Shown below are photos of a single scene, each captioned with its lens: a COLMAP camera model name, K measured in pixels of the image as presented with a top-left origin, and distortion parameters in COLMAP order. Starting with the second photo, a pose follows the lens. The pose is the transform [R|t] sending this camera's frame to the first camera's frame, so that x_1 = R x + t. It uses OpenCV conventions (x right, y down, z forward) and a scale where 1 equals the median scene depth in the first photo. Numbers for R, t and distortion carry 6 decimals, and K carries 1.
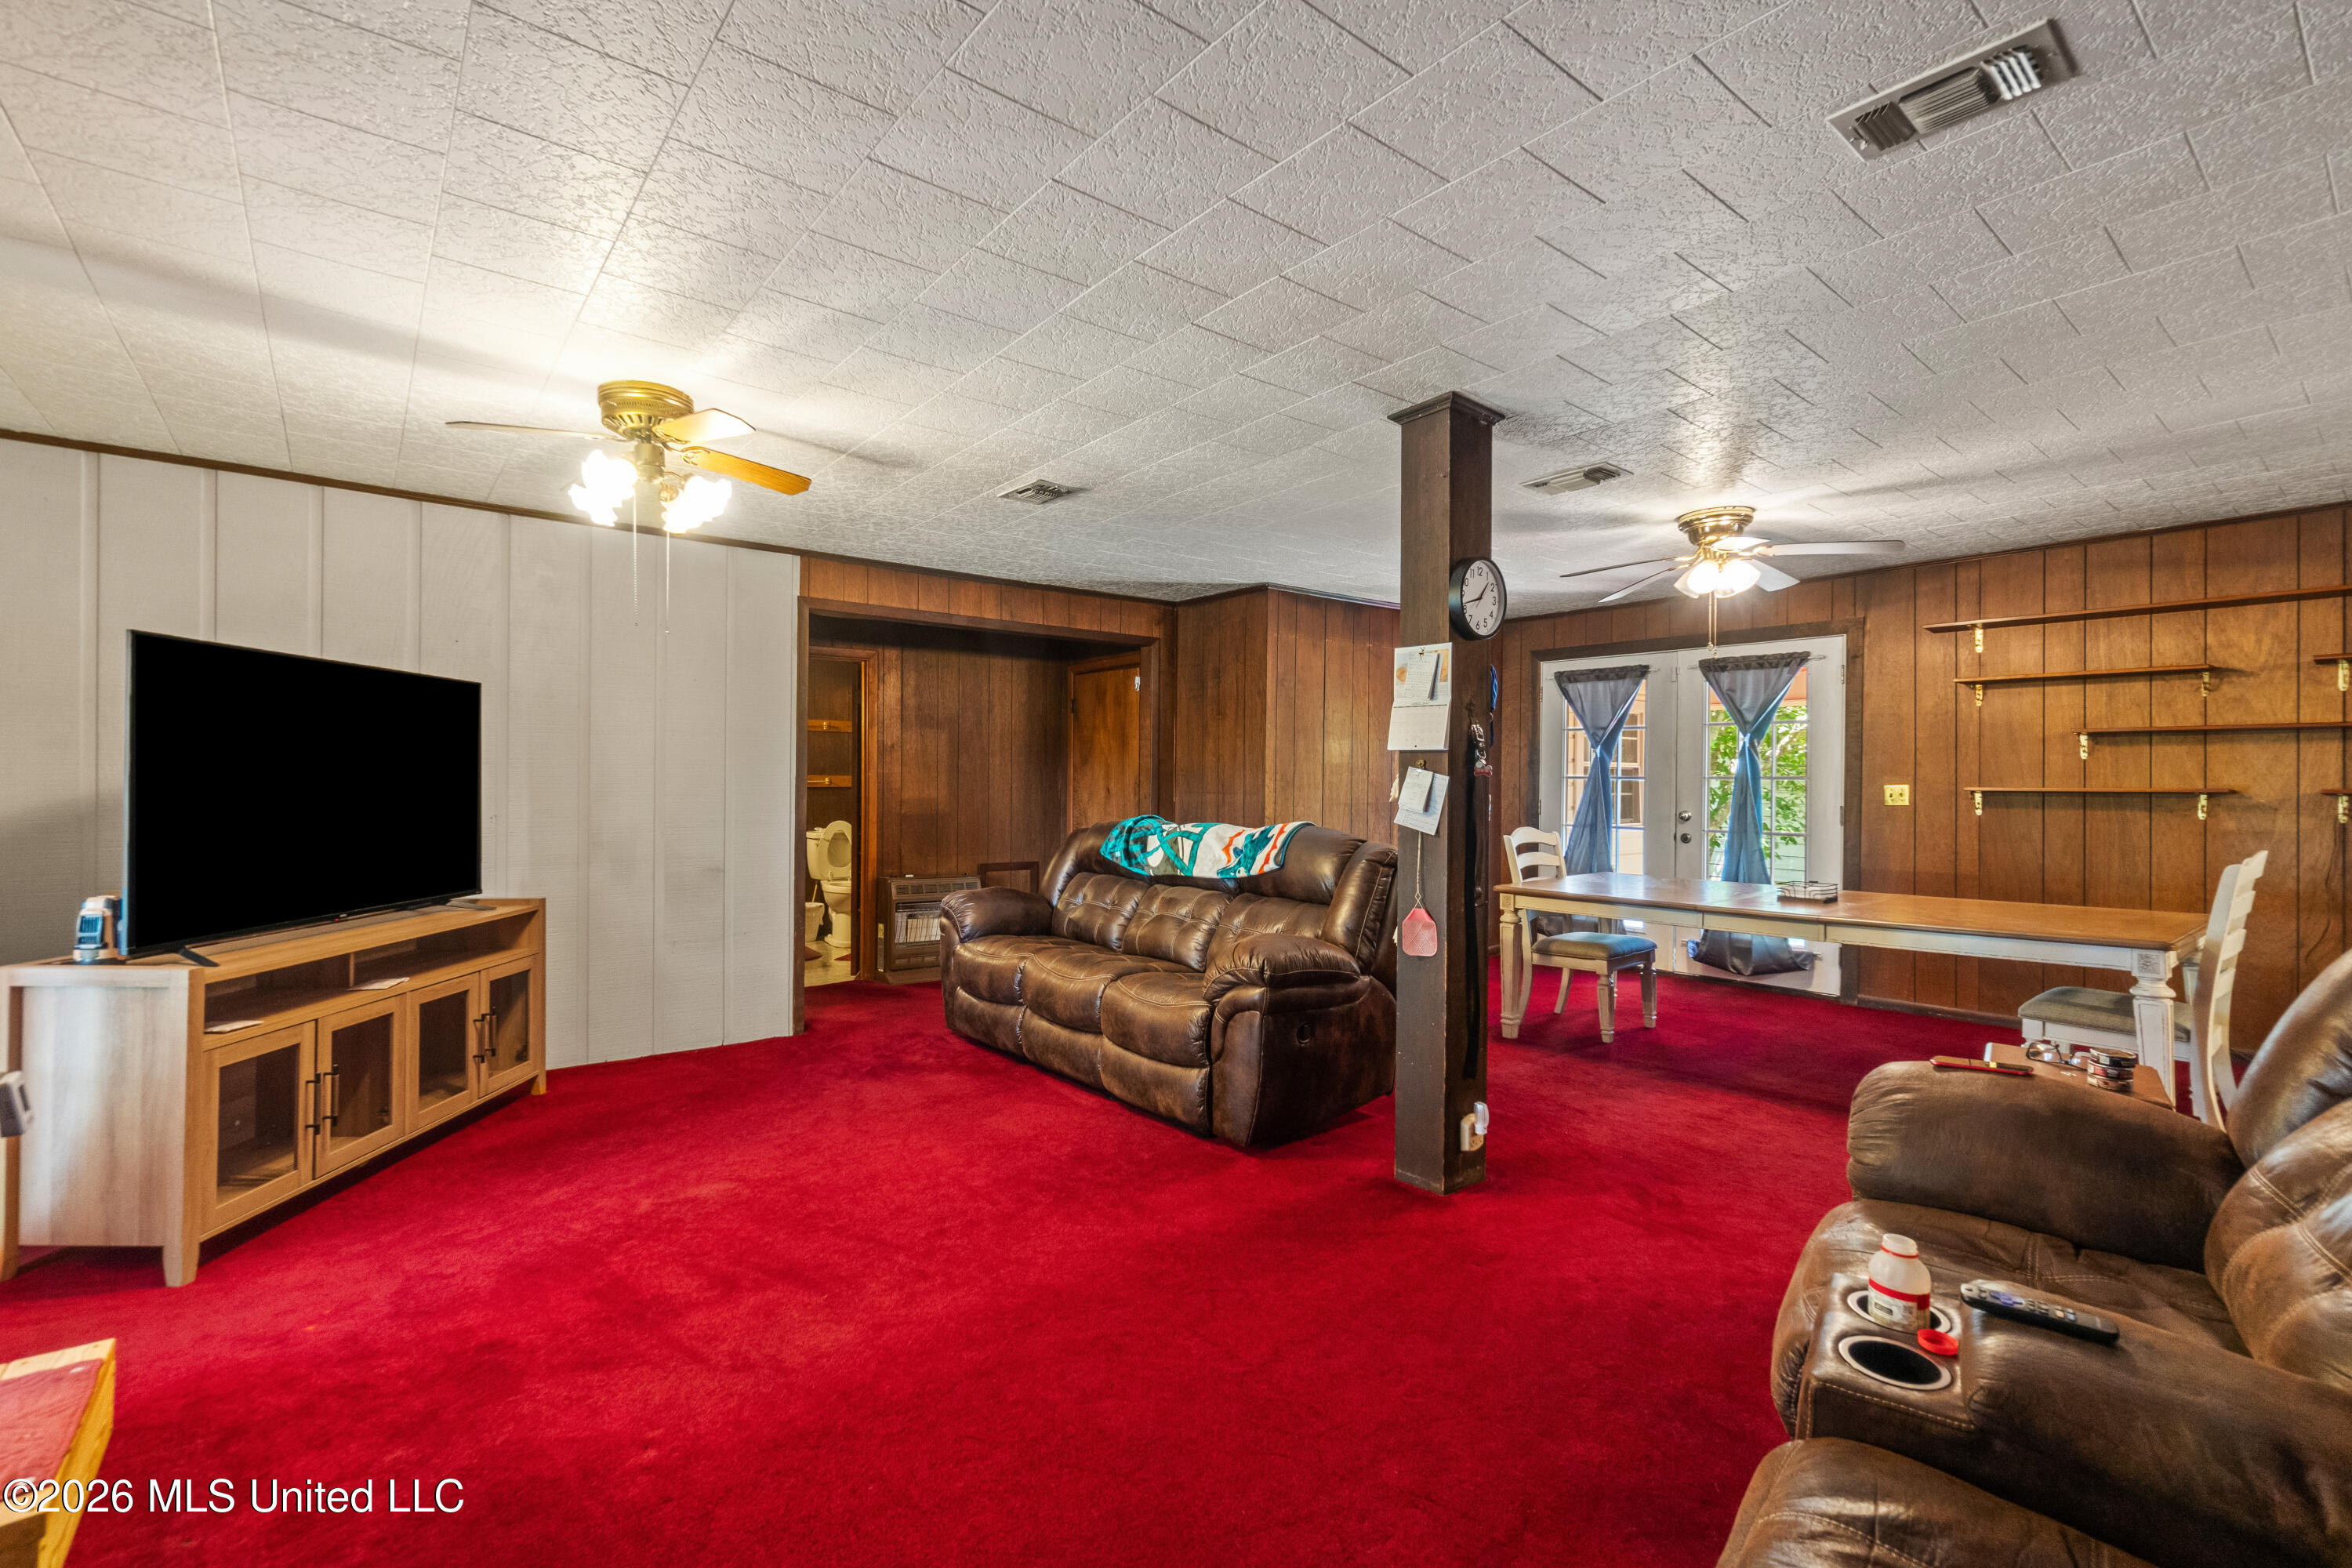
lens RADIAL K [[1017.6, 0, 1154.5], [0, 1017.6, 782.9], [0, 0, 1]] dist [-0.000231, -0.000108]
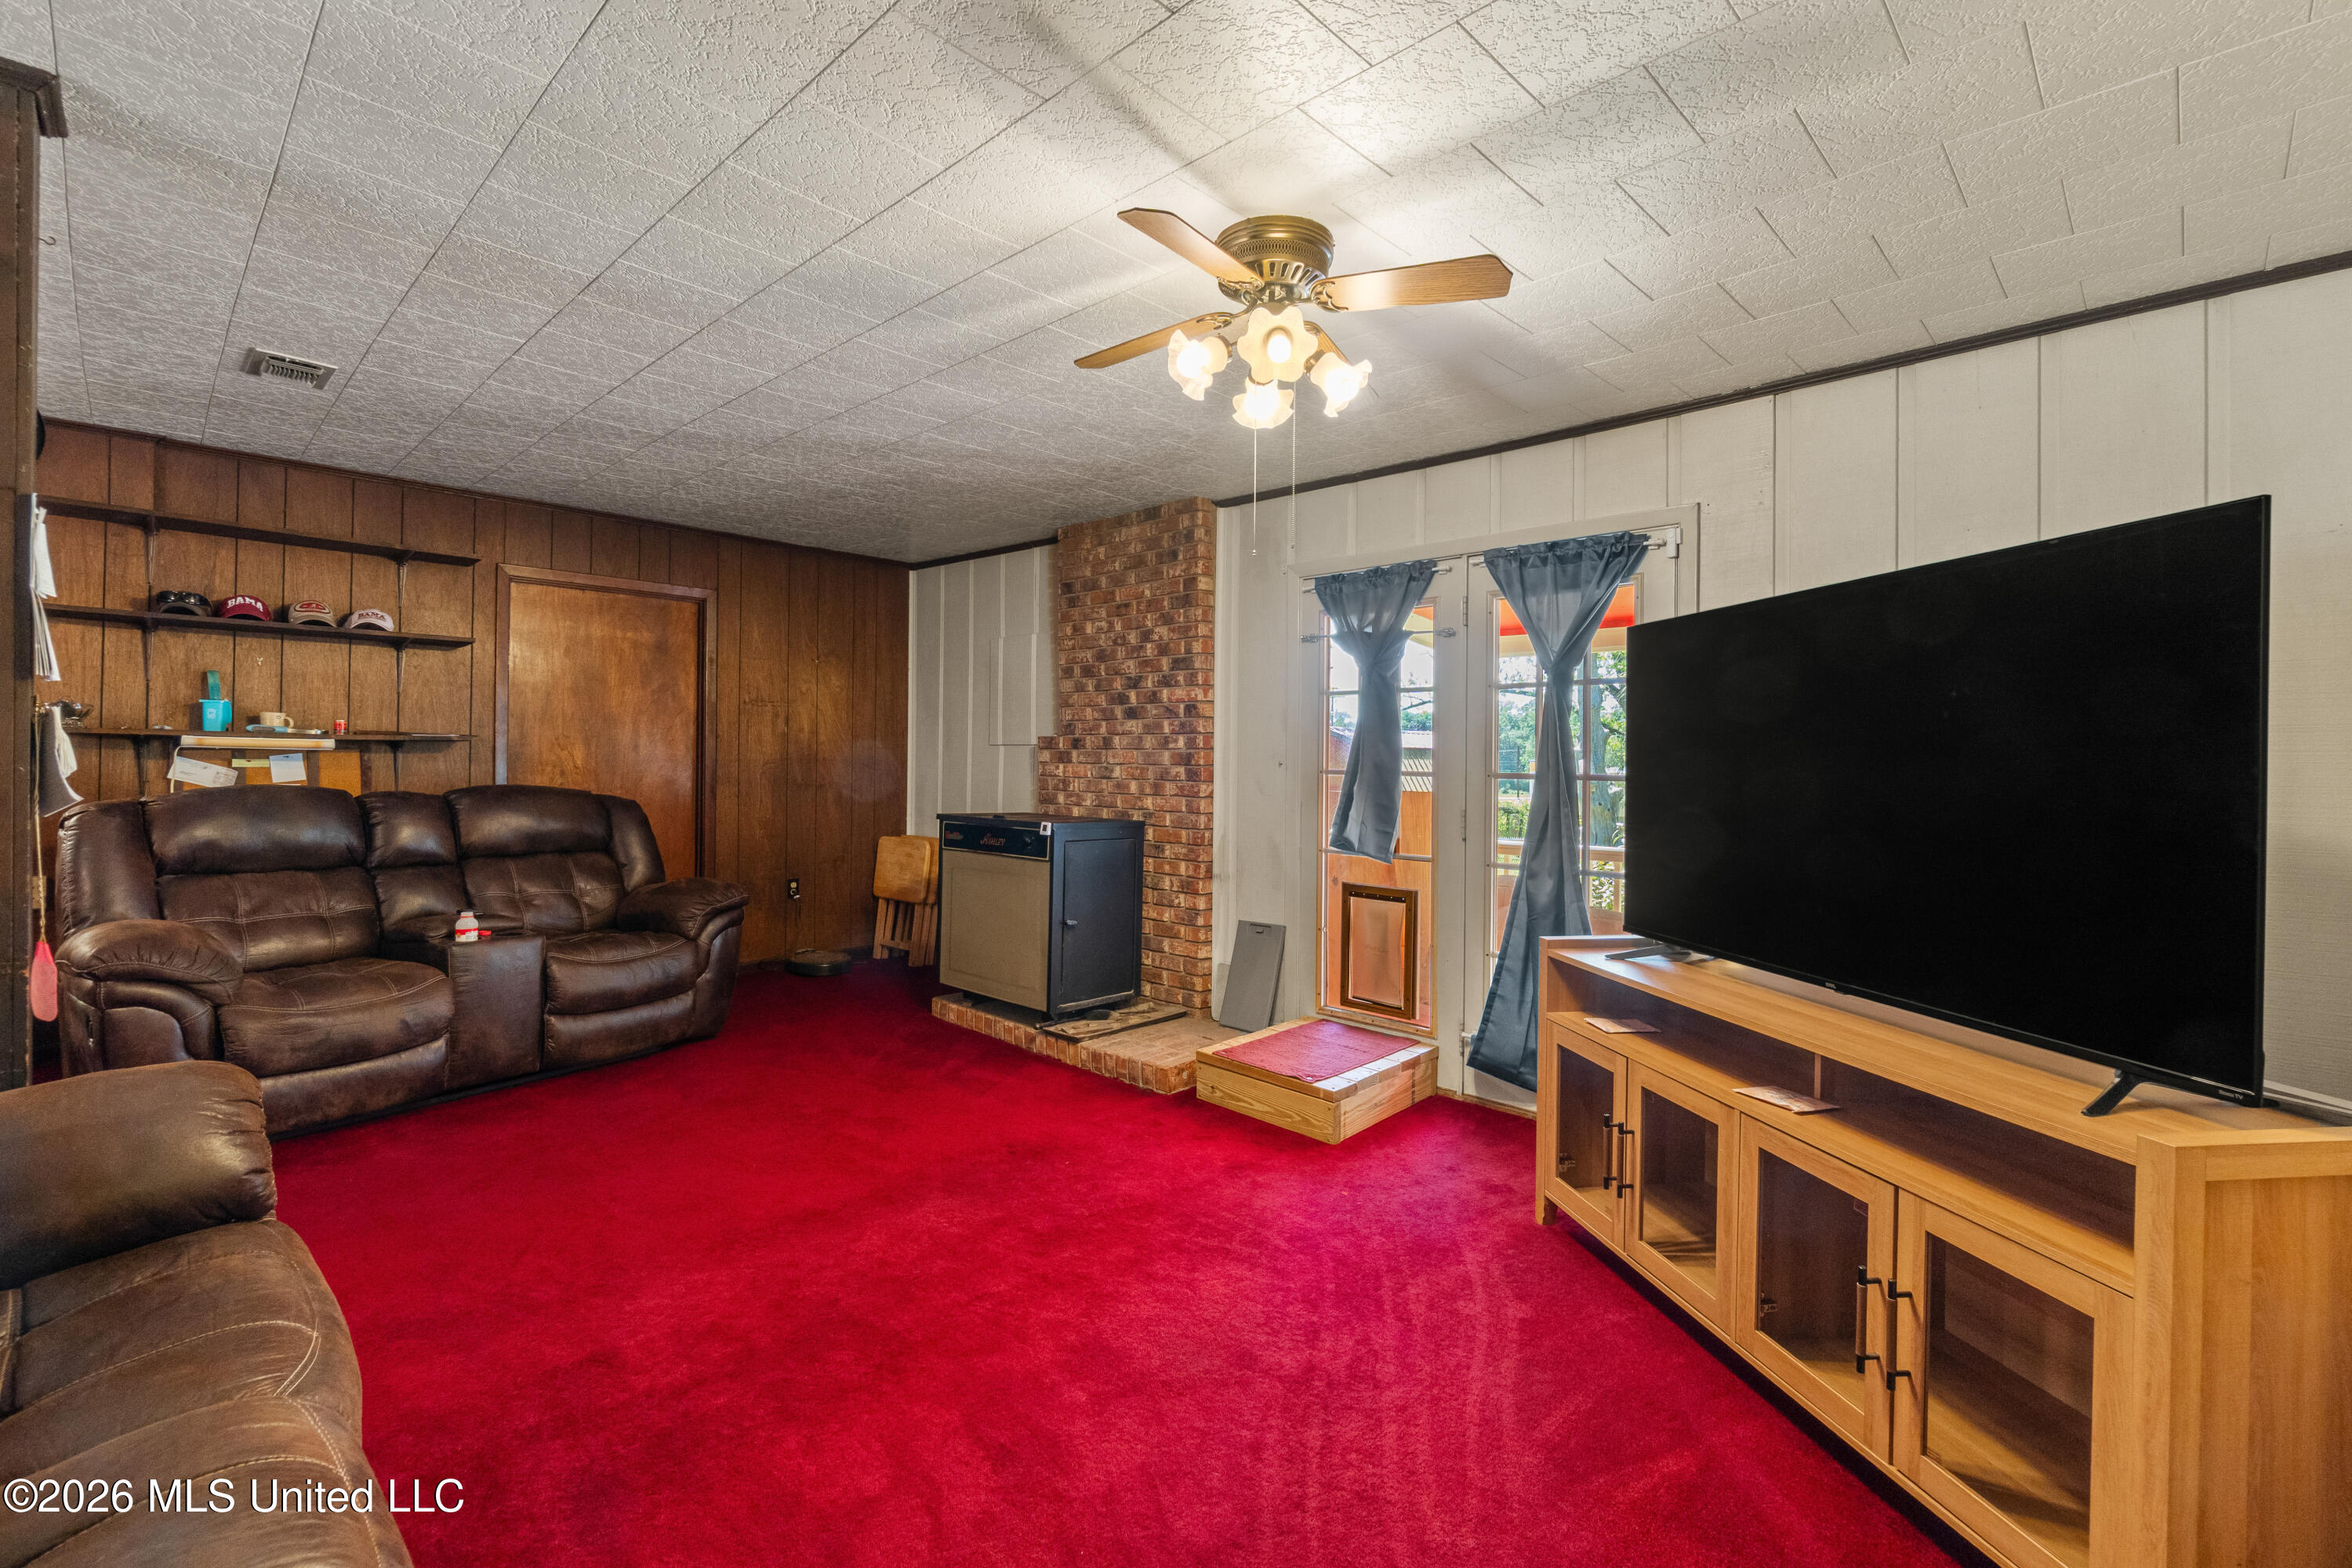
lens RADIAL K [[1034.8, 0, 1171.0], [0, 1034.8, 756.2], [0, 0, 1]] dist [0.000240, -0.000051]
pose [[-0.991112, -0.021337, -0.131309, -0.298037], [-0.020881, 0.999770, -0.004844, -0.001065], [0.131382, -0.002059, -0.991330, 1.547941]]
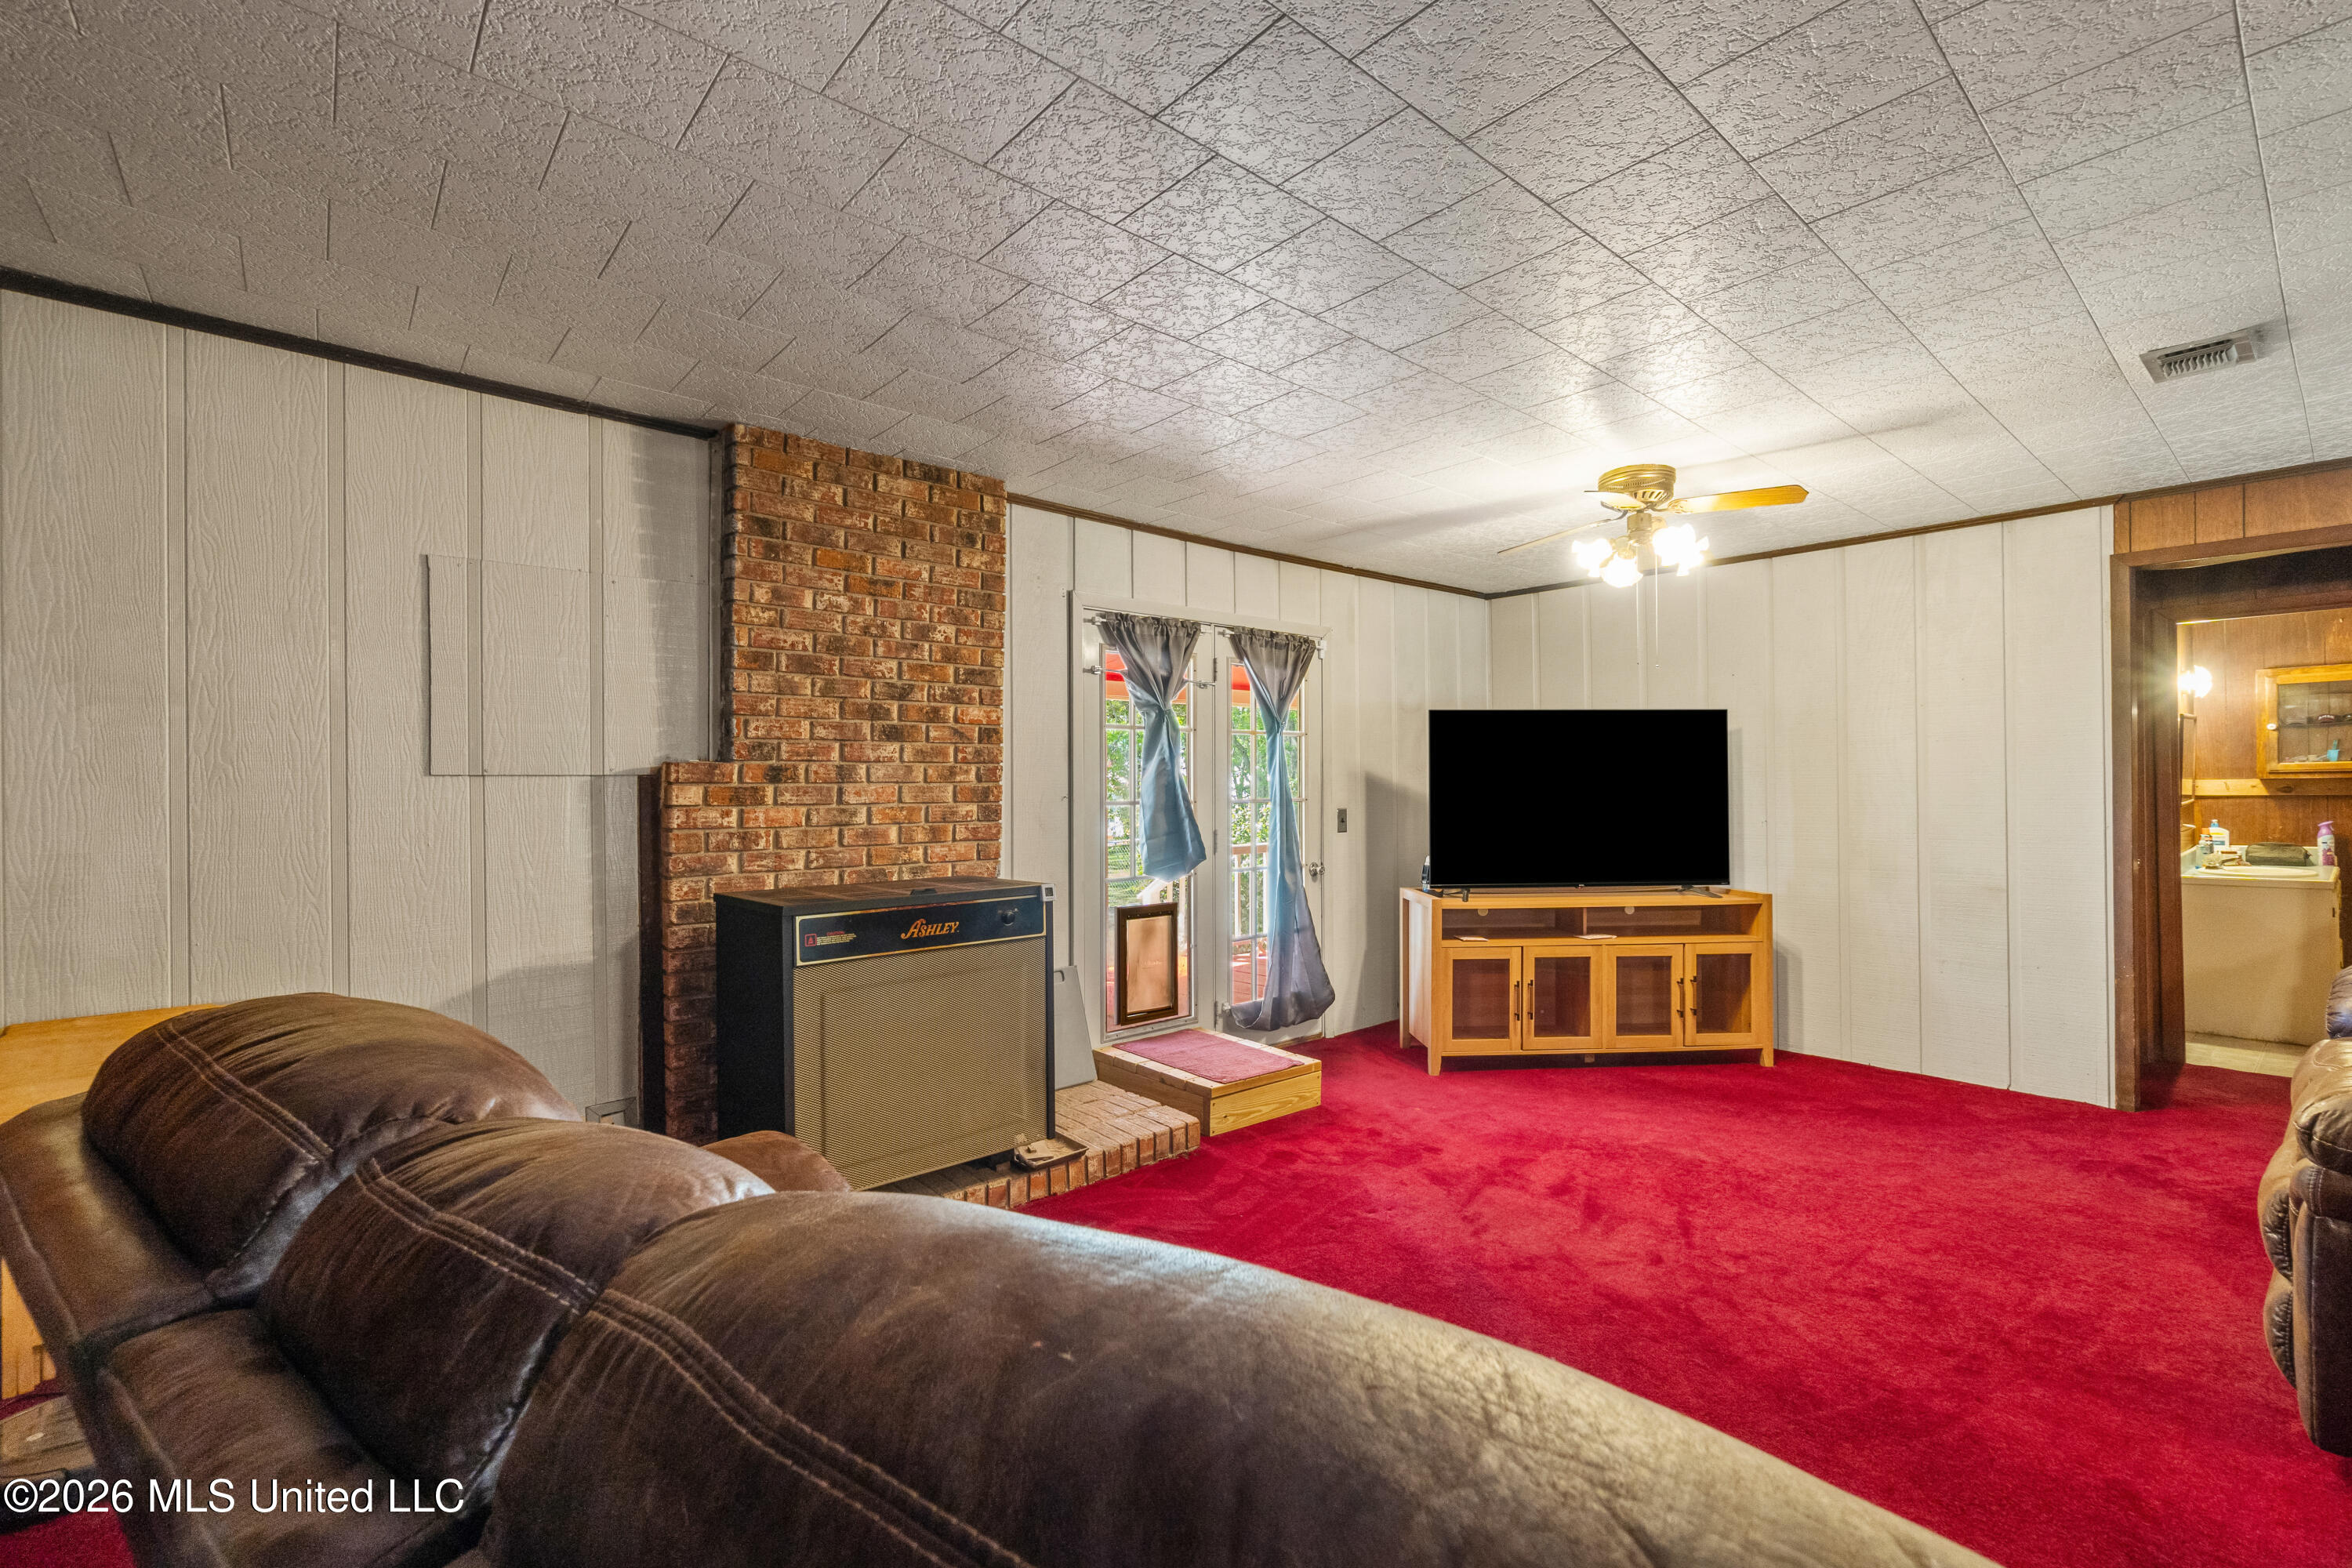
lens RADIAL K [[1017.6, 0, 1154.5], [0, 1017.6, 782.9], [0, 0, 1]] dist [-0.000231, -0.000108]
pose [[0.038424, -0.010794, -0.999203, 0.613566], [0.006824, 0.999921, -0.010539, -0.003850], [0.999238, -0.006414, 0.038494, 0.334068]]
